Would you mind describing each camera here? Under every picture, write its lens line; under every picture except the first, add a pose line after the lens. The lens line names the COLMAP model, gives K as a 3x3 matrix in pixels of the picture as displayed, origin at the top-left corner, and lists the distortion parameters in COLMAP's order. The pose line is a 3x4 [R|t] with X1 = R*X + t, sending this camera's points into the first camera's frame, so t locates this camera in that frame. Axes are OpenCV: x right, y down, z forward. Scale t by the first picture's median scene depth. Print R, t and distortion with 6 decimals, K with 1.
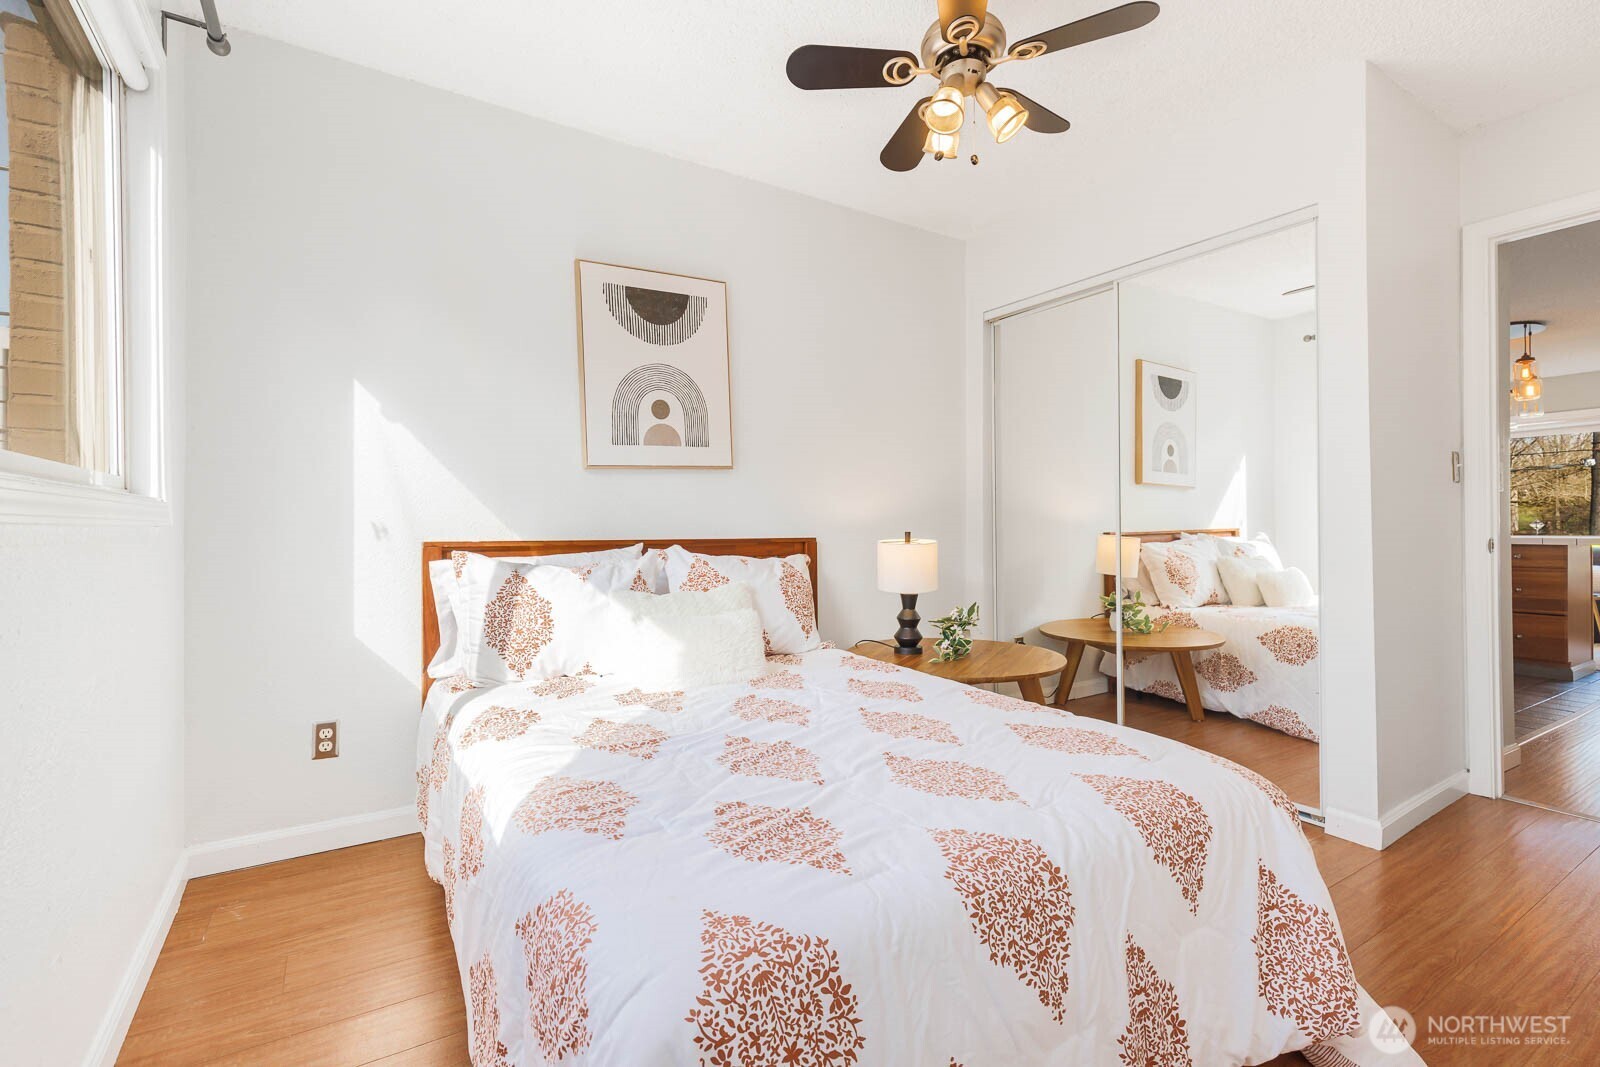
lens RADIAL K [[770.9, 0, 800.0], [0, 770.9, 533.5], [0, 0, 1]] dist [-0.001254, -0.000138]
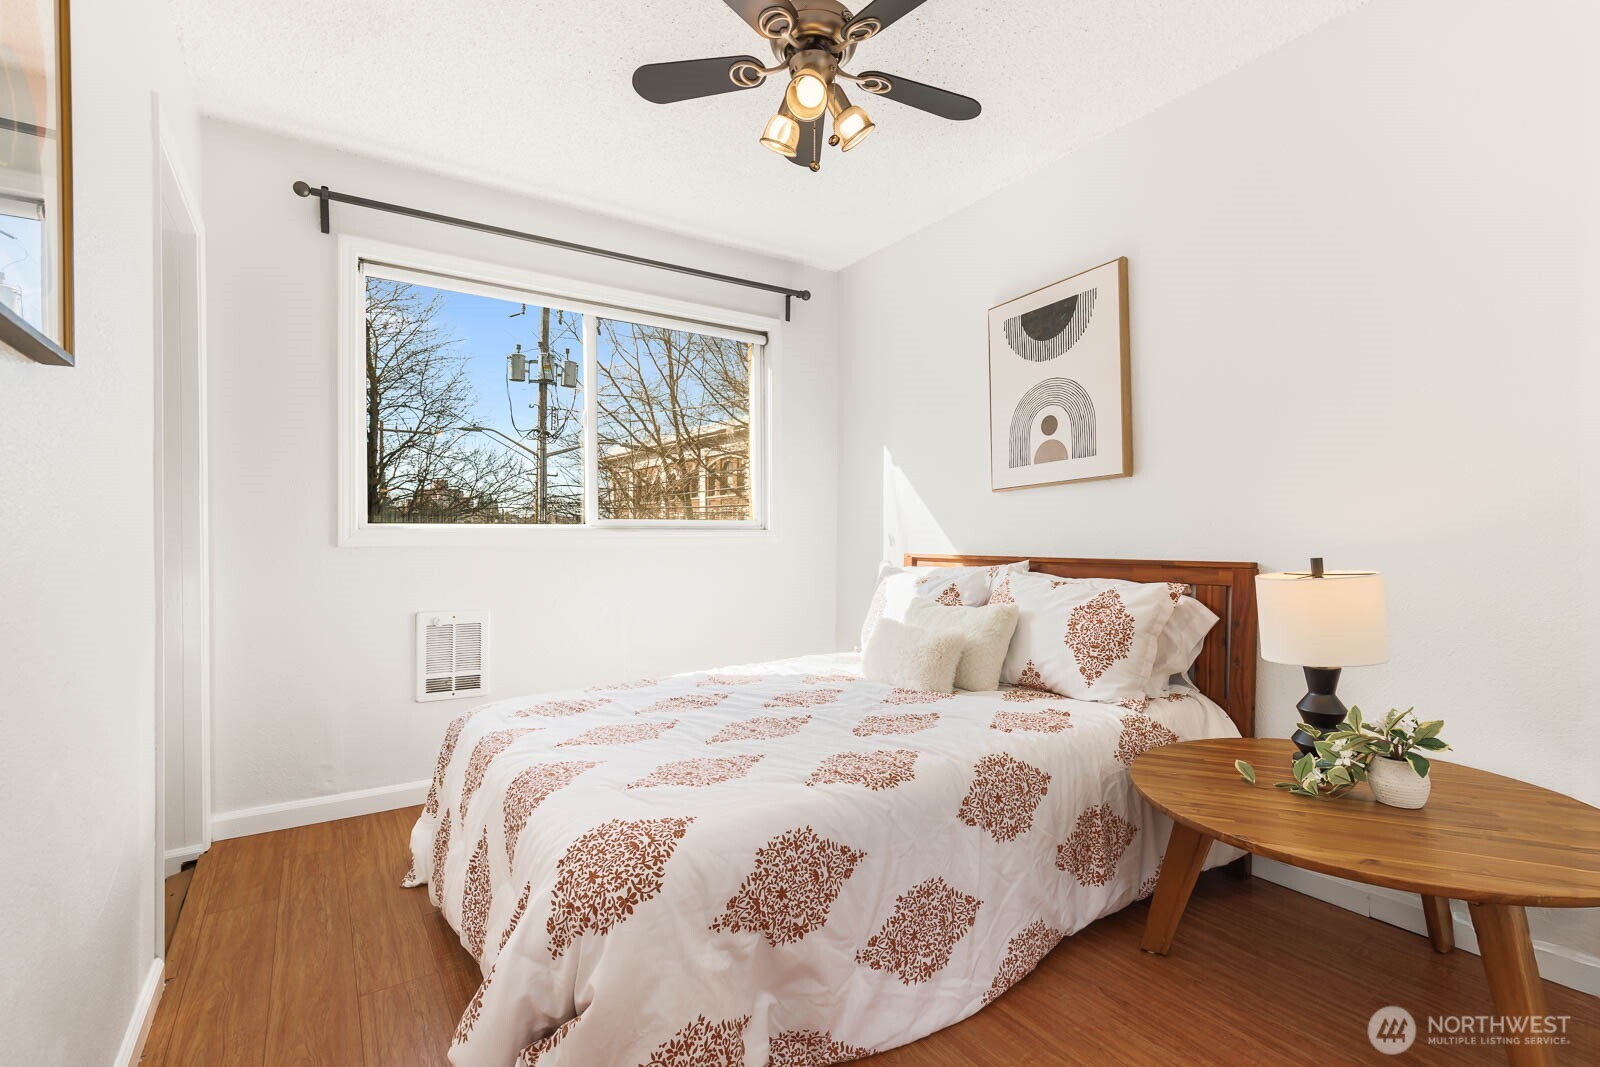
lens RADIAL K [[741.8, 0, 800.0], [0, 741.8, 533.5], [0, 0, 1]] dist [0.007323, -0.000157]
pose [[0.021426, 0.006232, -0.999751, 0.765675], [0.015558, 0.999857, 0.006566, -0.033750], [0.999649, -0.015695, 0.021326, 0.660216]]
